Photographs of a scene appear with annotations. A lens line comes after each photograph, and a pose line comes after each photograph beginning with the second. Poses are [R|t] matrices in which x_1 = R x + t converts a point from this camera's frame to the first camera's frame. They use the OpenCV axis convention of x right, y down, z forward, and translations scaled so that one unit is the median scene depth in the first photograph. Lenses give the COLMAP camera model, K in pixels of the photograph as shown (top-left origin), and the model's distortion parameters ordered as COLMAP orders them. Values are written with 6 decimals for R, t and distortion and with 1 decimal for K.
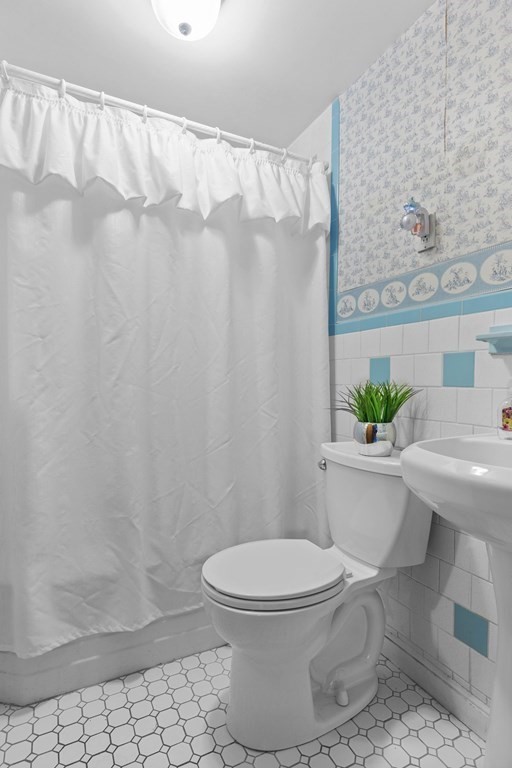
lens RADIAL K [[397.5, 0, 256.0], [0, 397.5, 384.0], [0, 0, 1]] dist [0.000809, -0.000098]
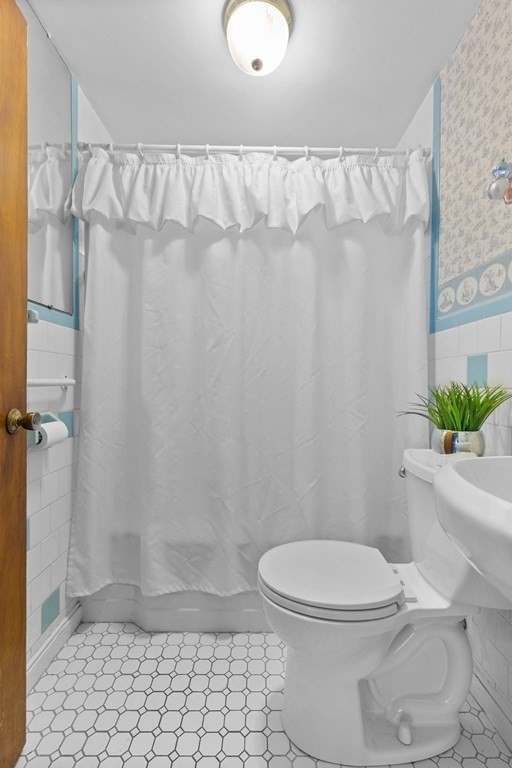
lens RADIAL K [[344.3, 0, 256.0], [0, 344.3, 384.0], [0, 0, 1]] dist [0.001985, -0.000033]
pose [[0.901264, 0.000761, -0.433270, 0.205402], [-0.002753, 0.999988, -0.003972, 0.000707], [0.433262, 0.004772, 0.901255, 0.119429]]
